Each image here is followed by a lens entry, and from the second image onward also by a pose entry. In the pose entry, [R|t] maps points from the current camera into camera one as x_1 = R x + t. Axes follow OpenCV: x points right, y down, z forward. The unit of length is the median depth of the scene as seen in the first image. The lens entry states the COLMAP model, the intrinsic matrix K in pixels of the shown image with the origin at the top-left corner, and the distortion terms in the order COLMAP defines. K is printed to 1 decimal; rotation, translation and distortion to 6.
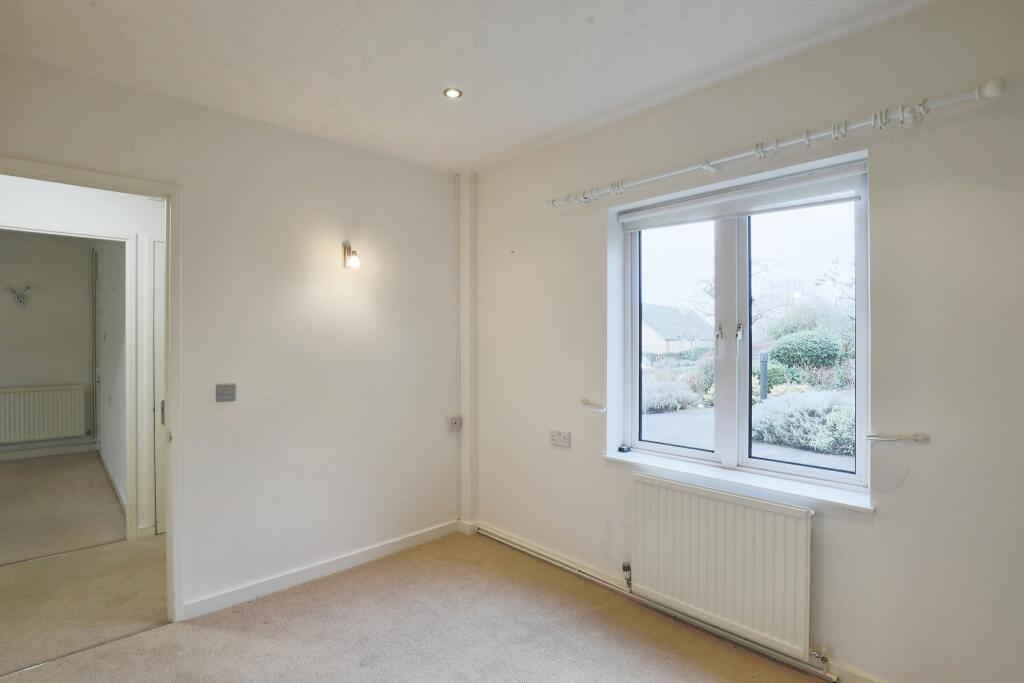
lens RADIAL K [[503.8, 0, 512.0], [0, 503.8, 341.5], [0, 0, 1]] dist [-0.036836, 0.006497]
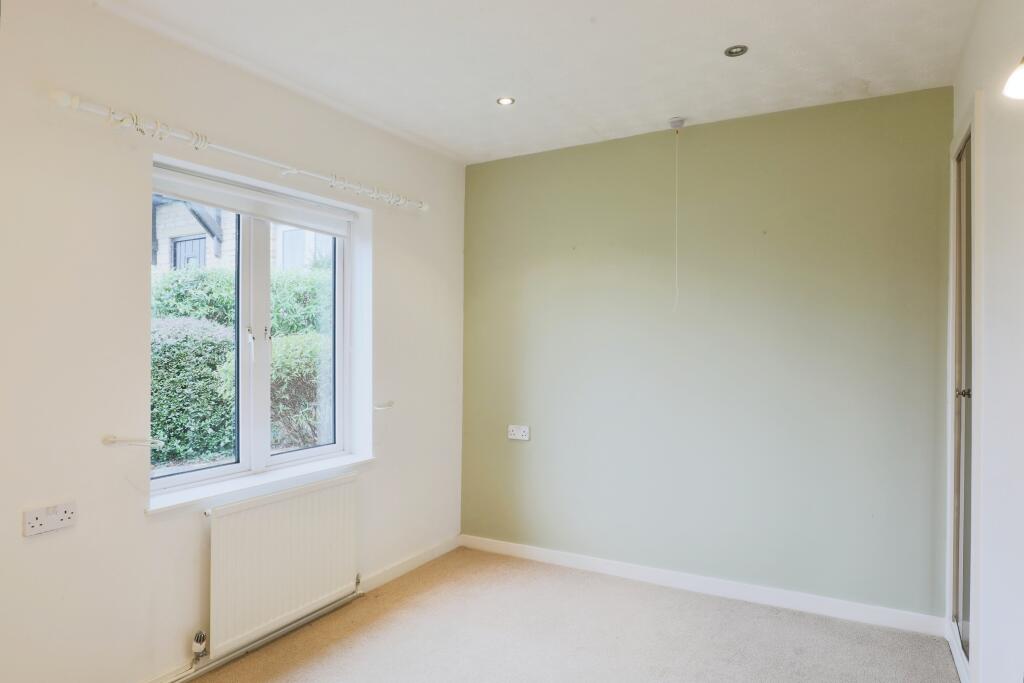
lens RADIAL K [[626.8, 0, 512.0], [0, 626.8, 341.5], [0, 0, 1]] dist [0.001562, 0.000241]
pose [[-0.294048, -0.002523, 0.955787, -0.886799], [-0.000971, 0.999997, 0.002341, -0.007572], [-0.955790, -0.000240, -0.294050, 0.875671]]
